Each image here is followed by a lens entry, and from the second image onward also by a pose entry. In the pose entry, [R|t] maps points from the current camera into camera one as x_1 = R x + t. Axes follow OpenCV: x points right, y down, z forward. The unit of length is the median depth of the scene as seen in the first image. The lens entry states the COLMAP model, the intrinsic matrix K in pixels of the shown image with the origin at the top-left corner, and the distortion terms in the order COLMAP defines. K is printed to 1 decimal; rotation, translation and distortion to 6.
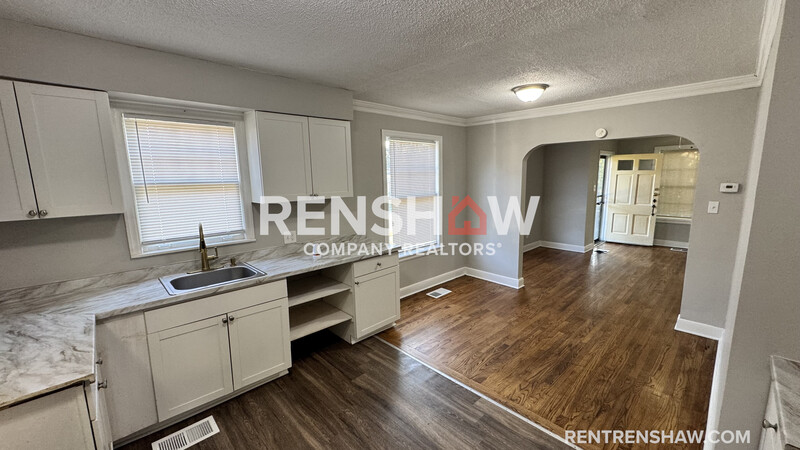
lens RADIAL K [[319.1, 0, 403.7], [0, 319.1, 224.2], [0, 0, 1]] dist [0.000813, 0.000236]
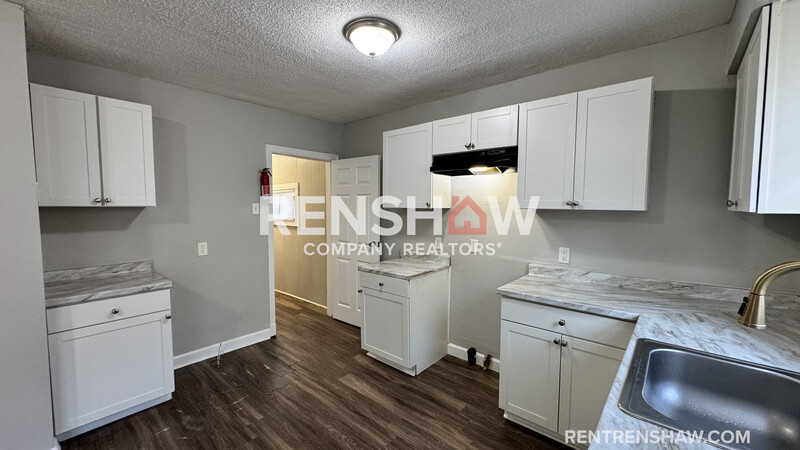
lens RADIAL K [[319.1, 0, 396.2], [0, 319.1, 224.5], [0, 0, 1]] dist [0.000813, 0.000236]
pose [[-0.995894, 0.011491, -0.089799, -0.158114], [-0.009226, 0.973865, 0.226938, -0.119352], [0.090060, 0.226835, -0.969760, 1.301784]]
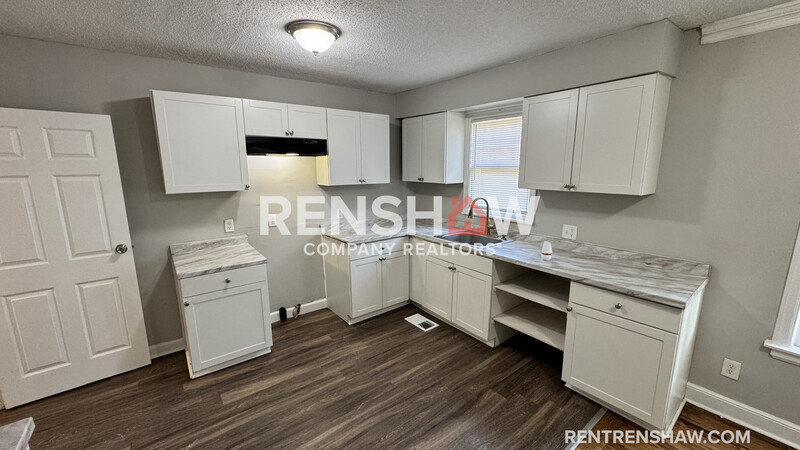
lens RADIAL K [[319.1, 0, 400.3], [0, 319.1, 226.6], [0, 0, 1]] dist [0.000813, 0.000236]
pose [[-0.100777, 0.196086, -0.975394, 0.714961], [-0.156120, 0.965123, 0.210152, -0.112987], [0.982584, 0.173457, -0.066649, 0.794882]]
